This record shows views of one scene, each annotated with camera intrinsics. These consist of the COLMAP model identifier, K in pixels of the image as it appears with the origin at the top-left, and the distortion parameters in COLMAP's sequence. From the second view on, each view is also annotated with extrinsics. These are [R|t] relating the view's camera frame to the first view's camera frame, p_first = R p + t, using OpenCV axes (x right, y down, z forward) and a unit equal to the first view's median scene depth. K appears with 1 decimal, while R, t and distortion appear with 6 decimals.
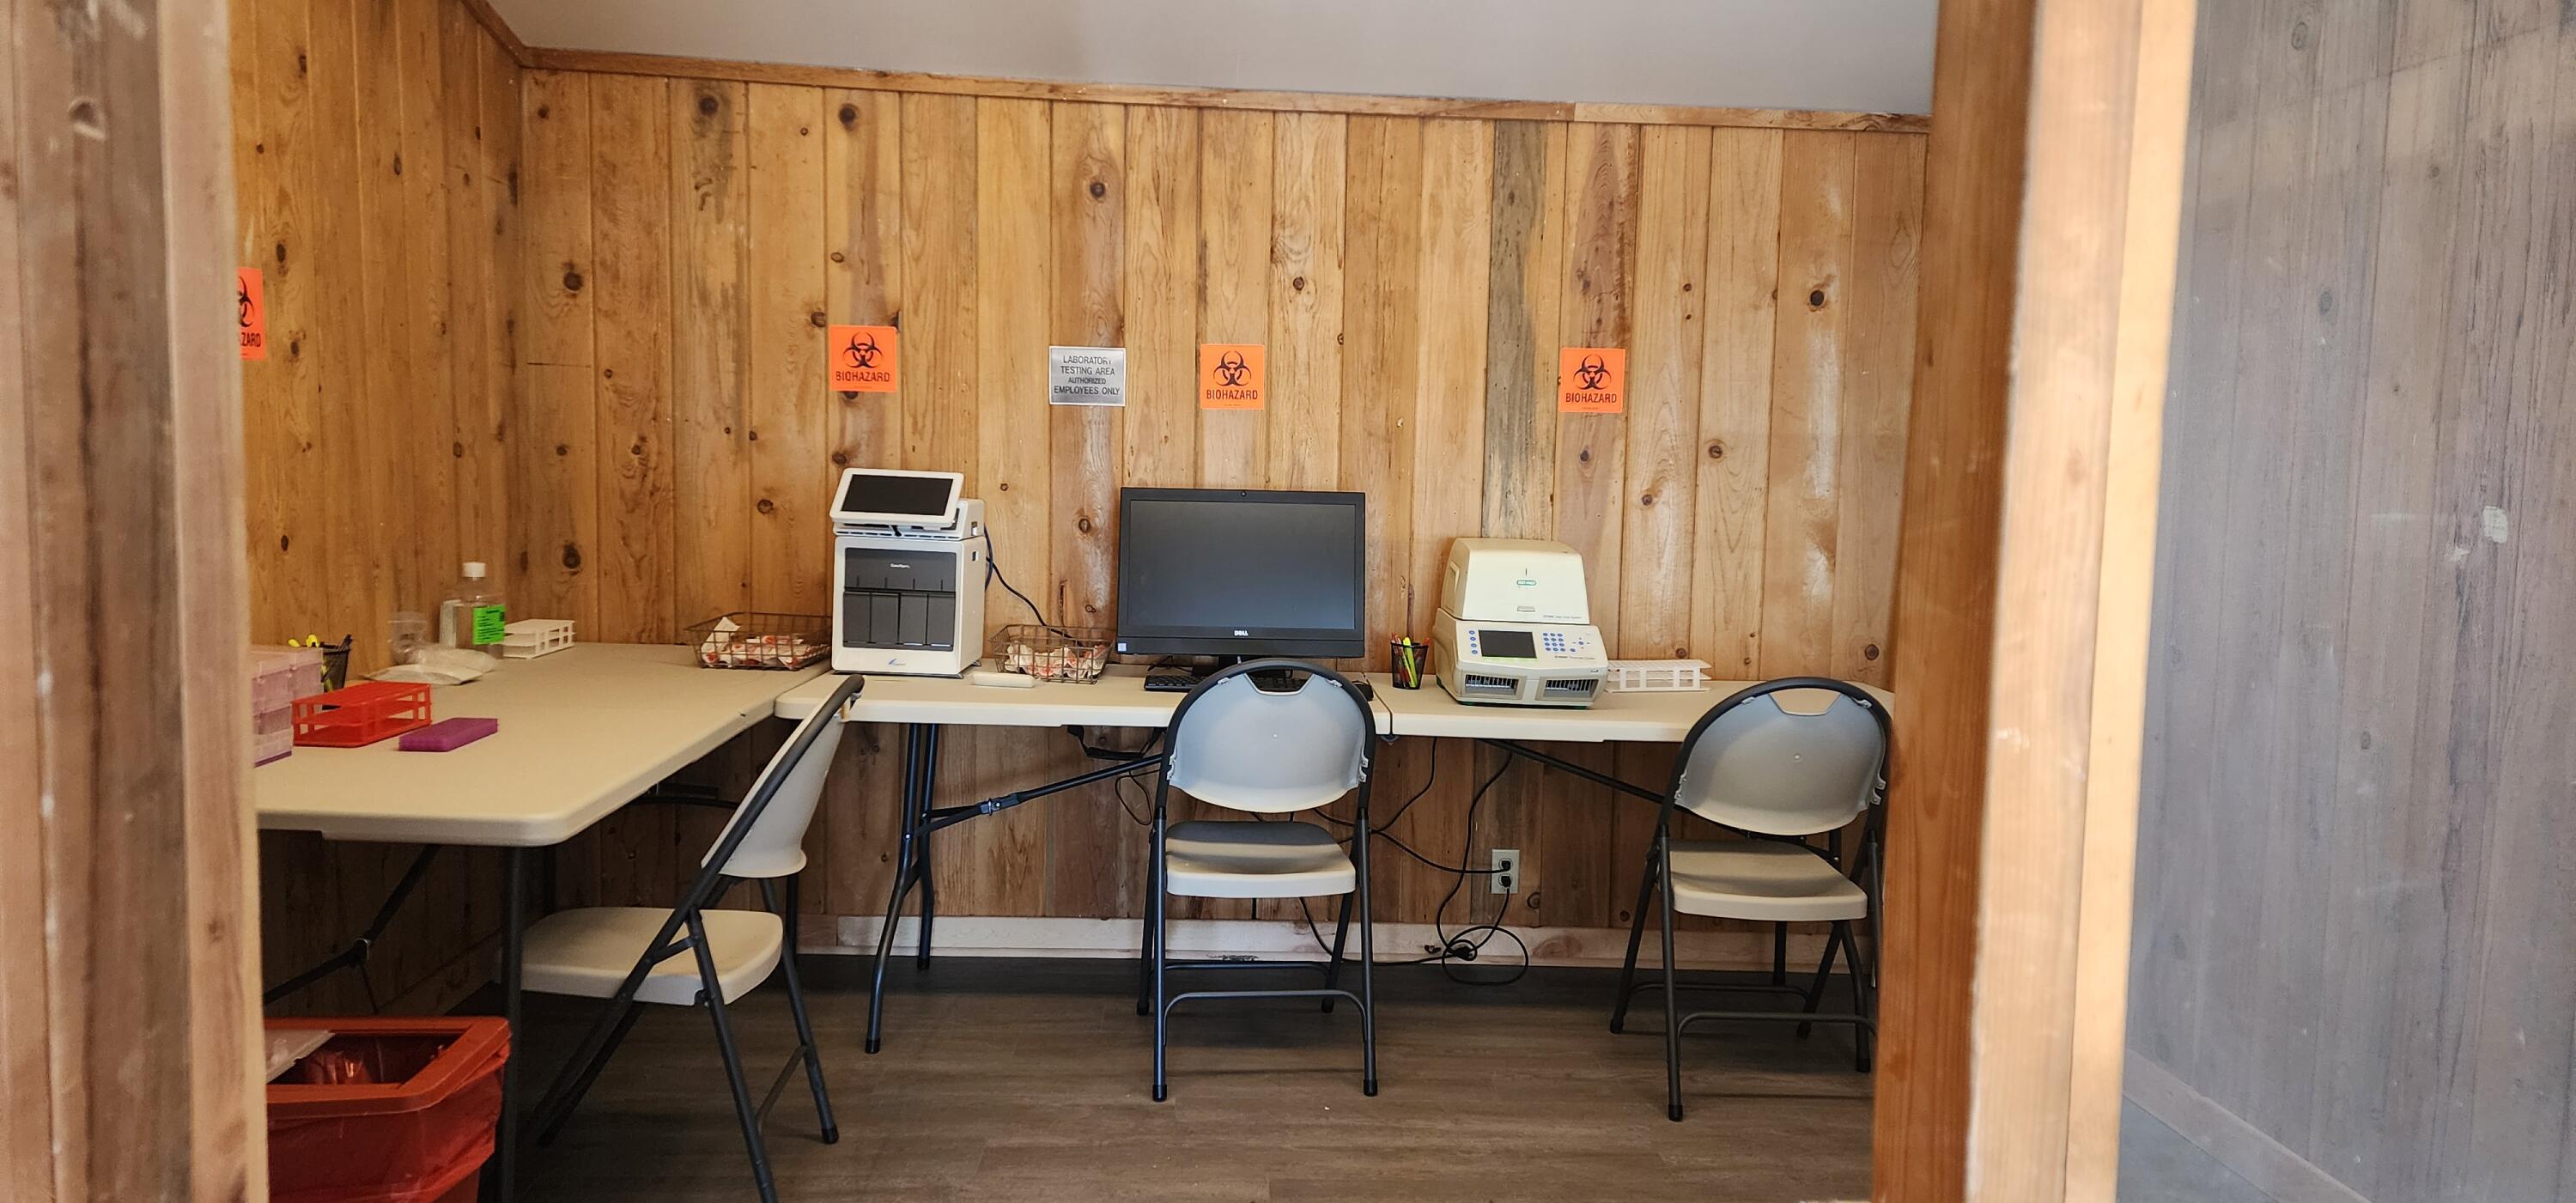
lens RADIAL K [[1728.6, 0, 1298.7], [0, 1728.6, 615.7], [0, 0, 1]] dist [0.007167, -0.036776]
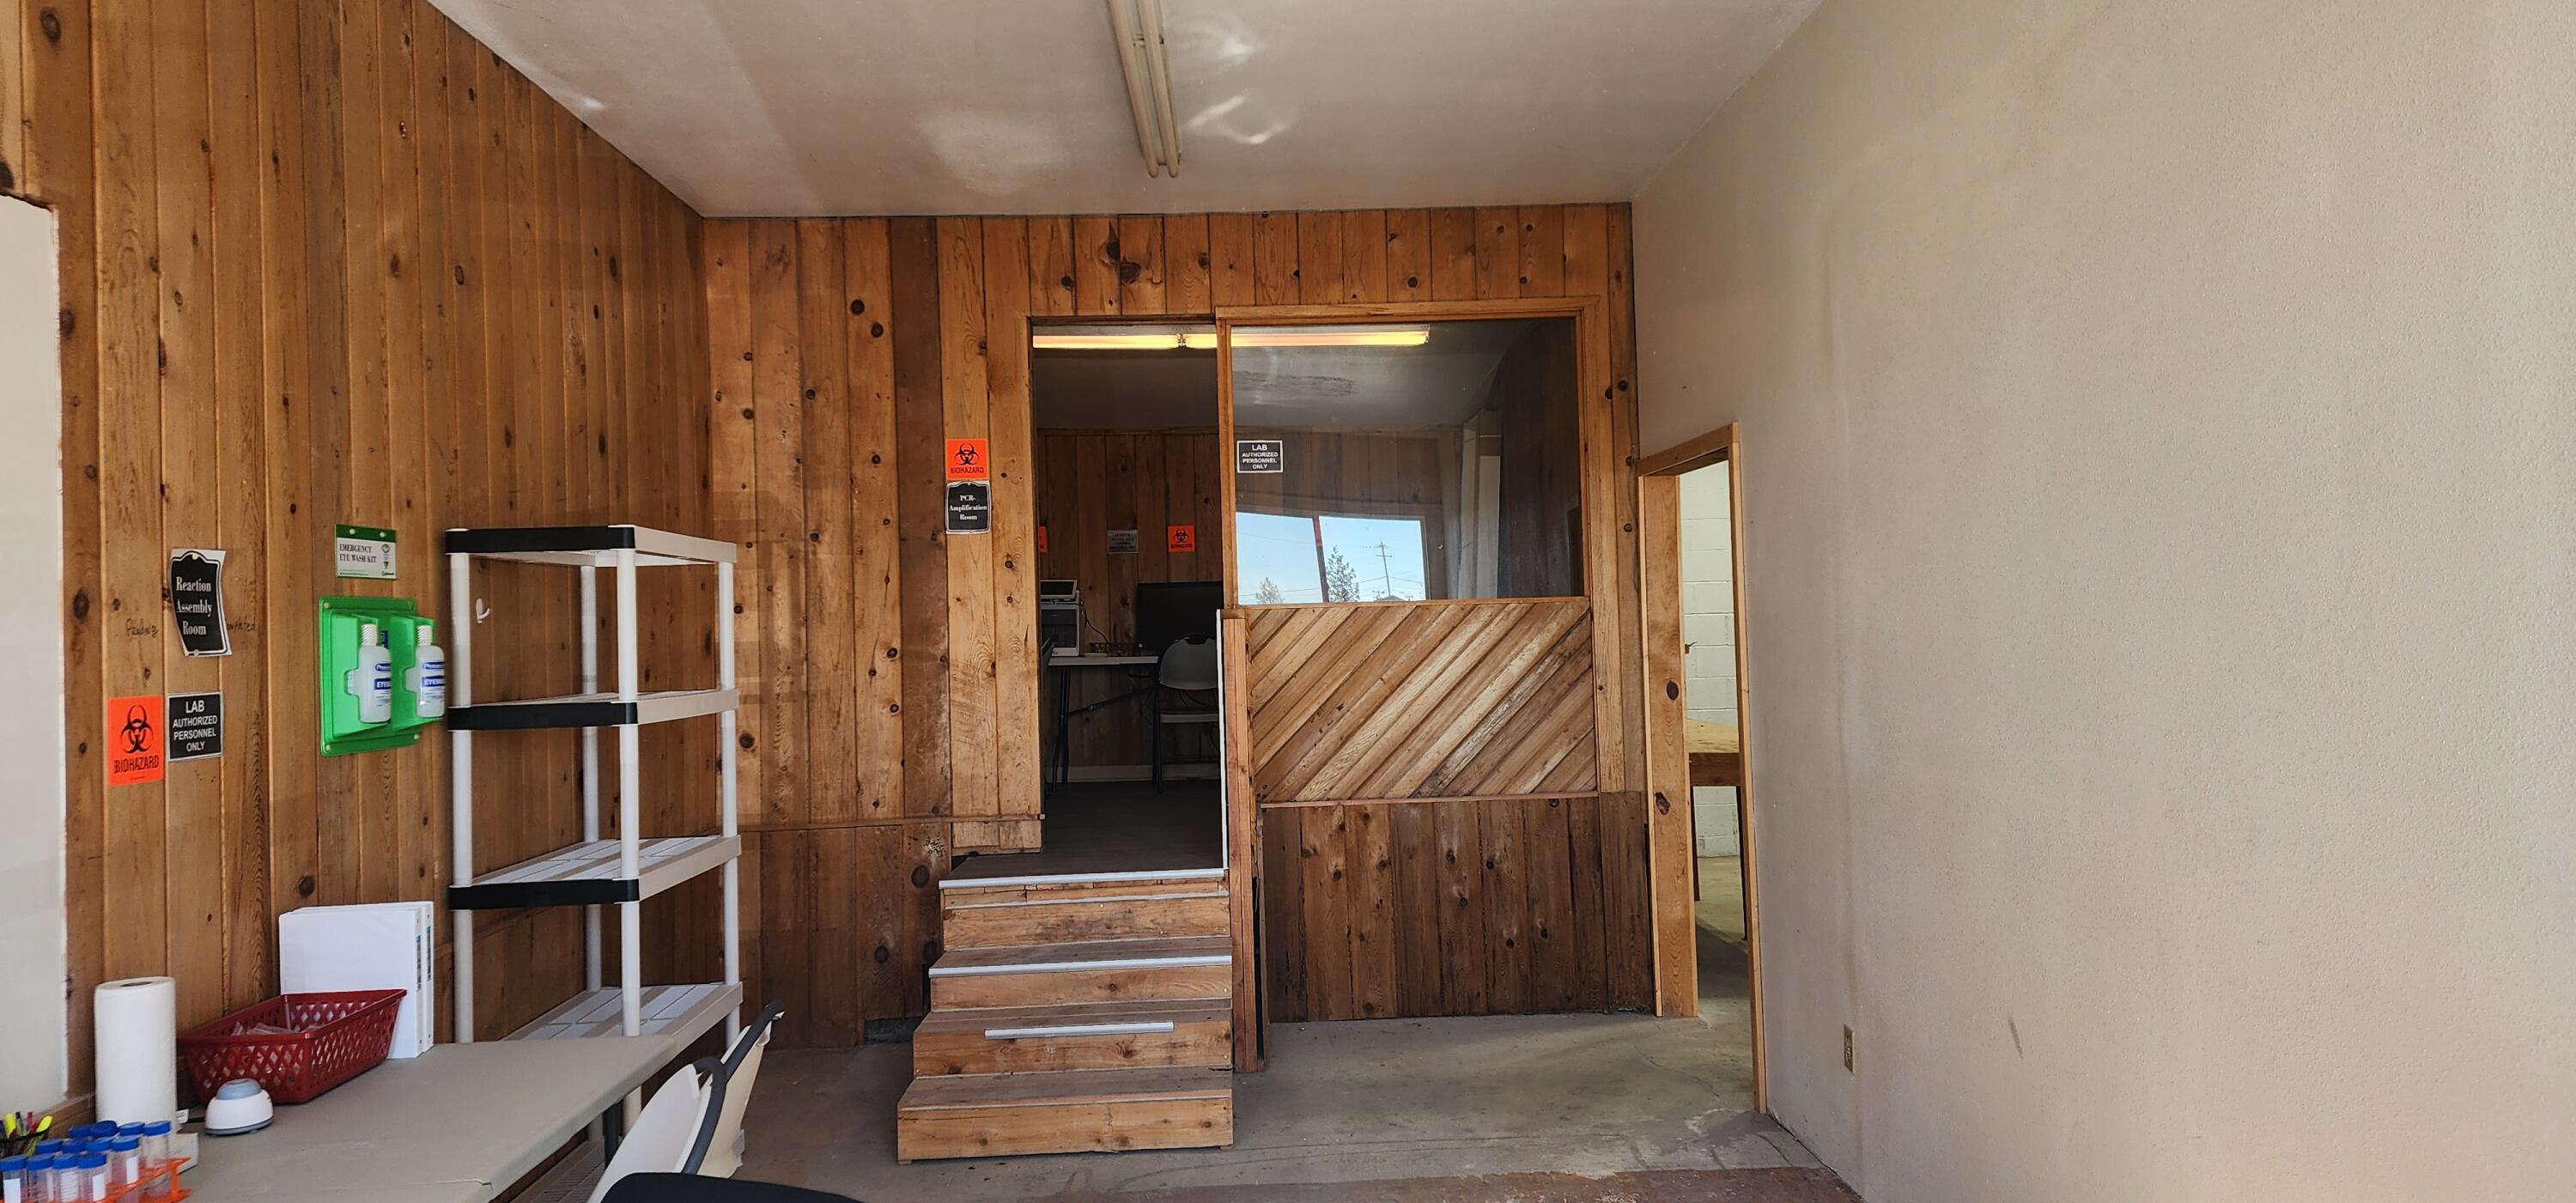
lens RADIAL K [[1728.6, 0, 1290.7], [0, 1728.6, 596.0], [0, 0, 1]] dist [0.007167, -0.036776]
pose [[0.998580, -0.048489, -0.022055, 0.171523], [0.045648, 0.992330, -0.114883, 0.237996], [0.027457, 0.113713, 0.993134, -1.469415]]
